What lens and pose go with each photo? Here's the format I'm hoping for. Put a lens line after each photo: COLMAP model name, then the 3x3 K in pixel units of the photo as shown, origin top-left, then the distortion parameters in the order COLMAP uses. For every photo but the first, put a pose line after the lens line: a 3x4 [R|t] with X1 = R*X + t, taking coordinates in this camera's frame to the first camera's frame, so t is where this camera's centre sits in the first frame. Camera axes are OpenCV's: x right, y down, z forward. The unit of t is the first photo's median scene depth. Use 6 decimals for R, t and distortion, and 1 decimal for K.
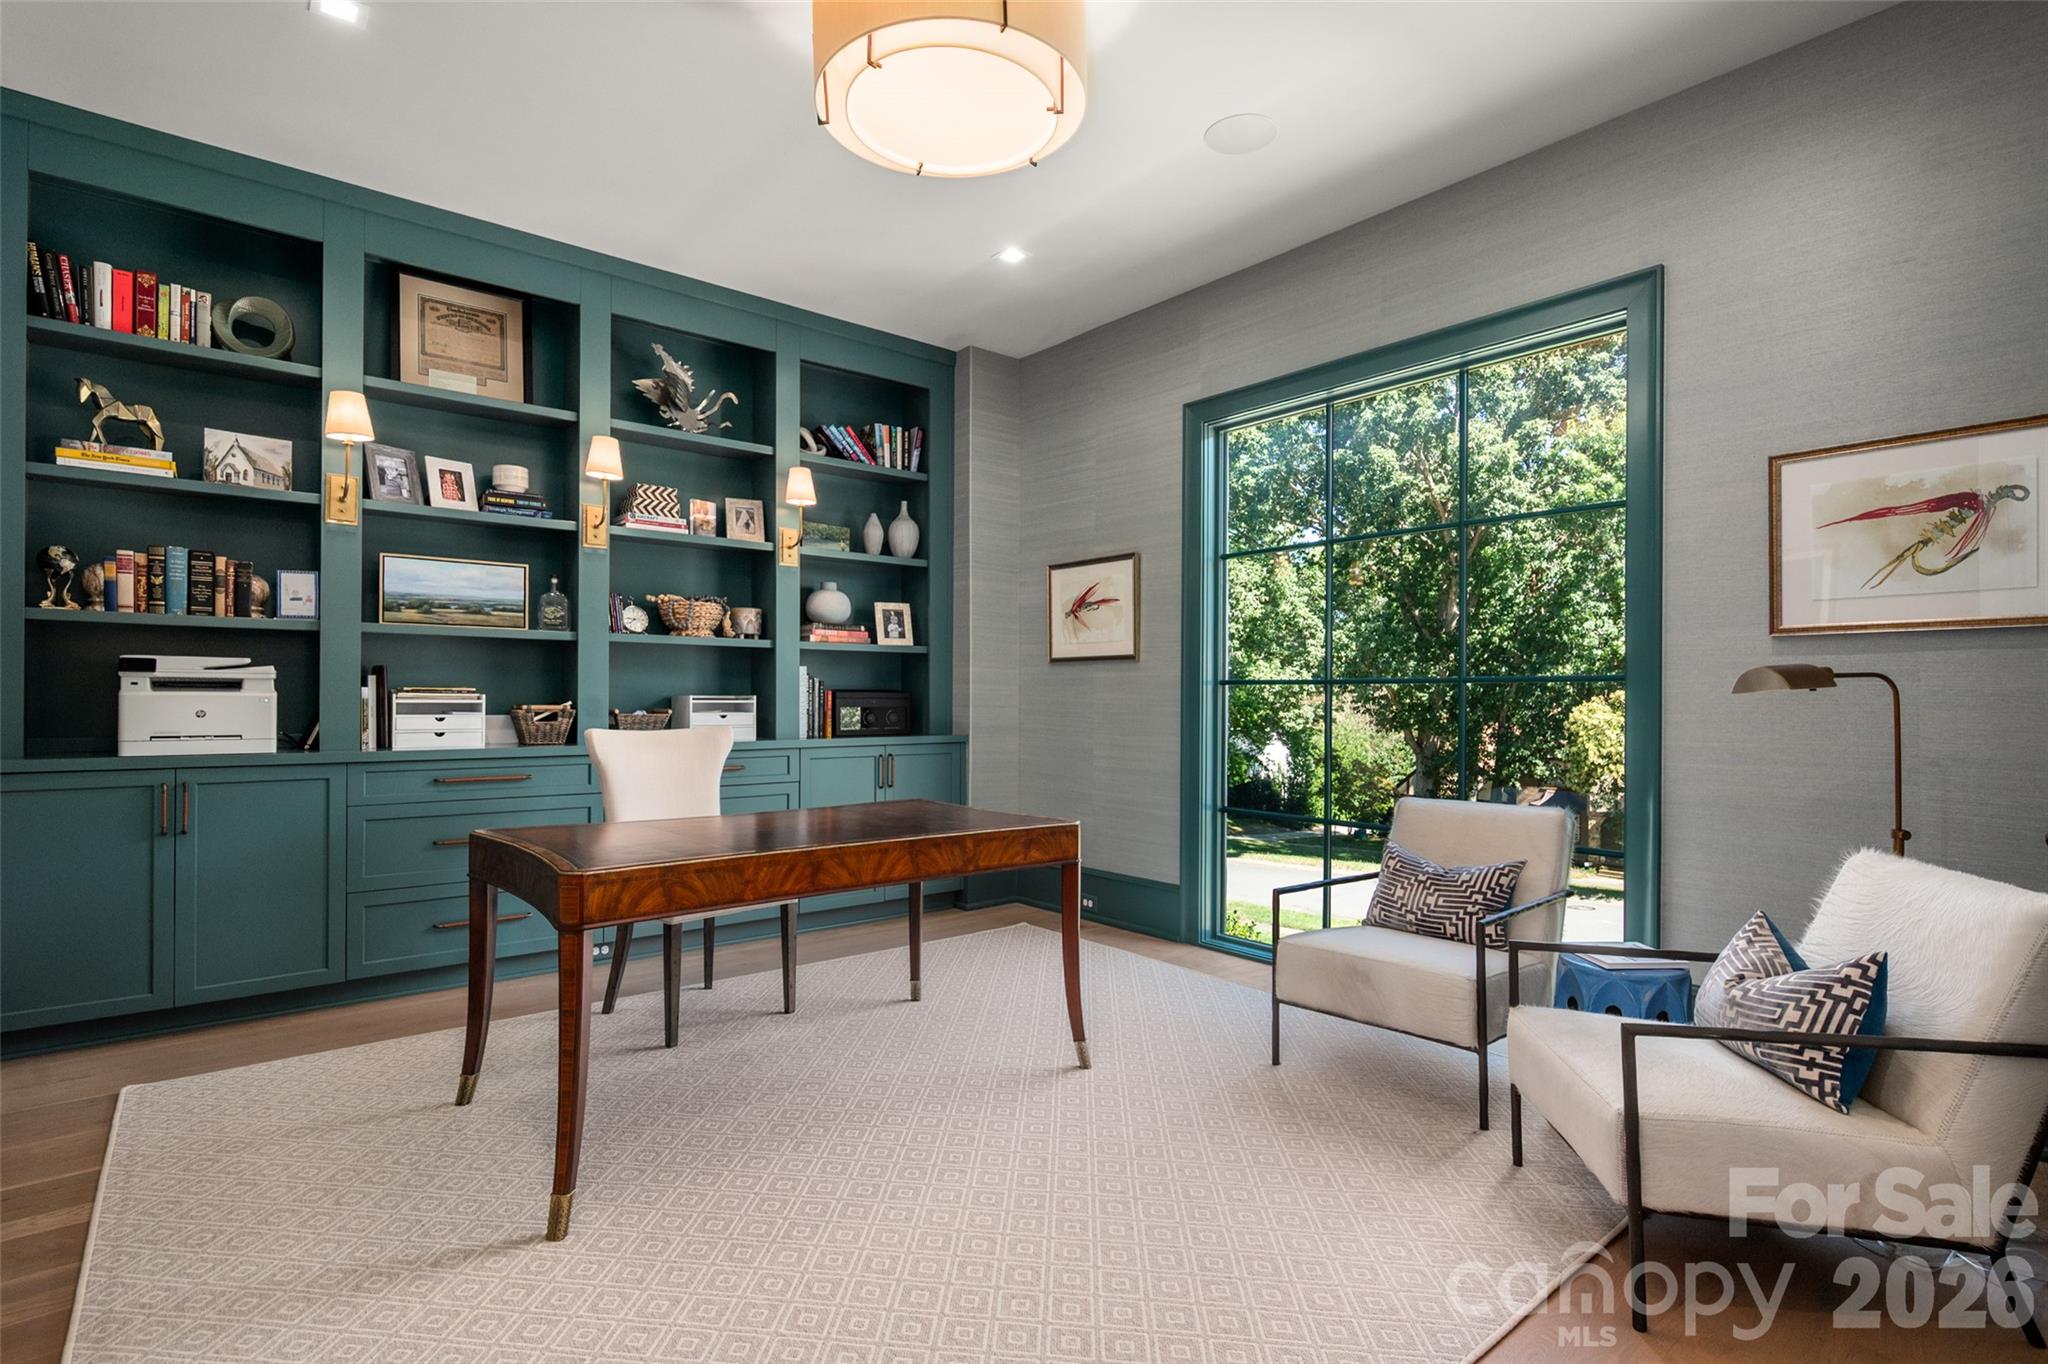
lens RADIAL K [[1028.8, 0, 1026.4], [0, 1028.8, 699.5], [0, 0, 1]] dist [-0.006337, 0.000152]
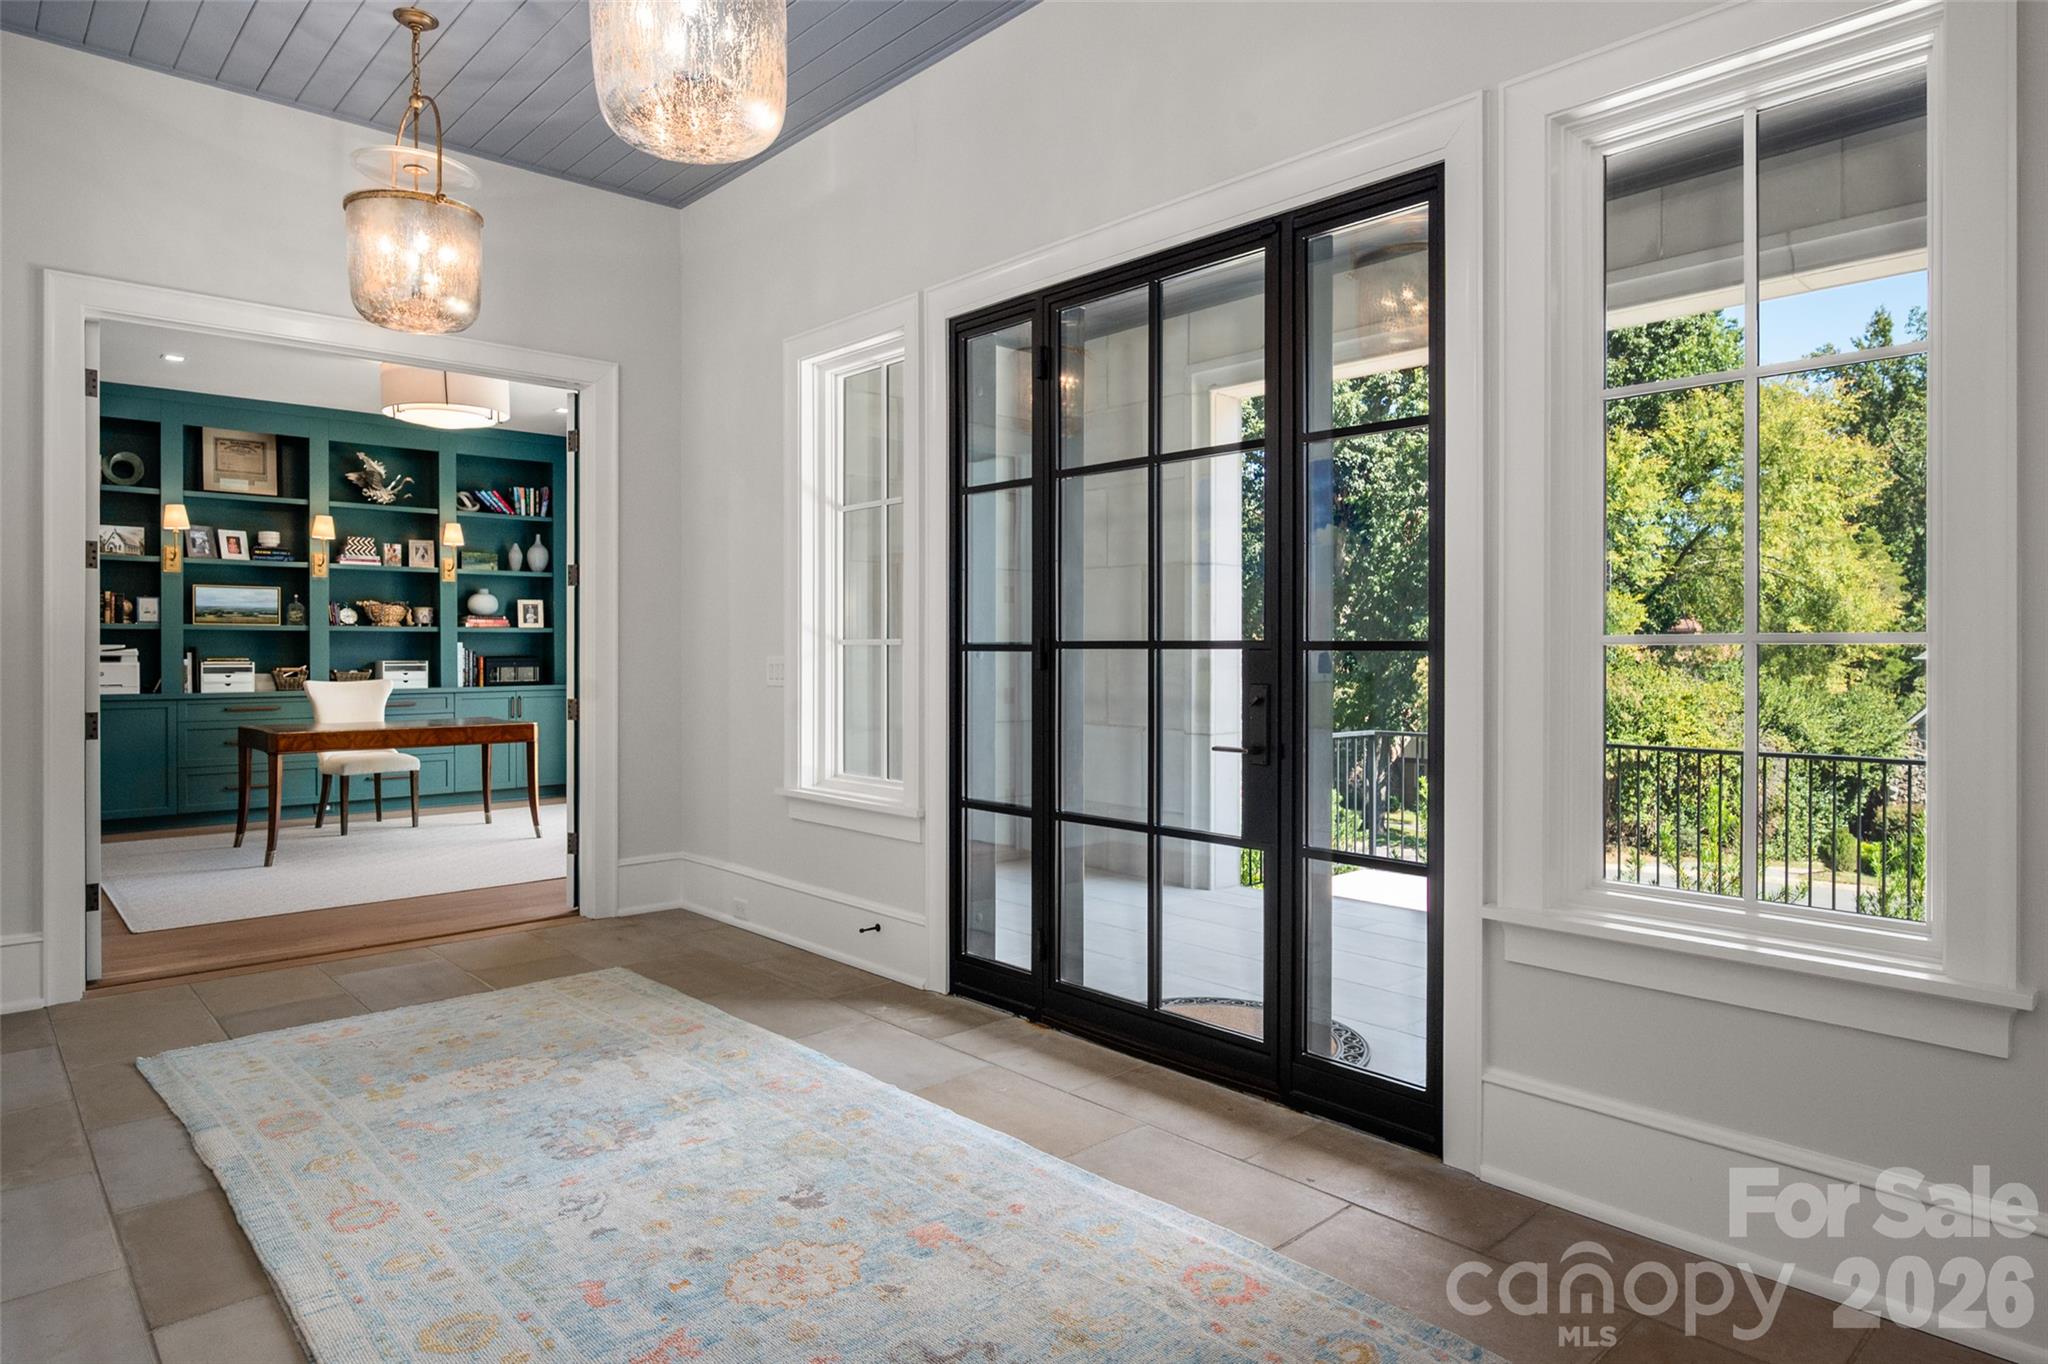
lens RADIAL K [[1208.3, 0, 1019.8], [0, 1208.3, 659.4], [0, 0, 1]] dist [-0.001794, 0.002241]
pose [[0.998787, -0.002575, 0.049175, 0.653295], [0.002155, 0.999961, 0.008607, -0.023025], [-0.049195, -0.008490, 0.998753, -1.087100]]
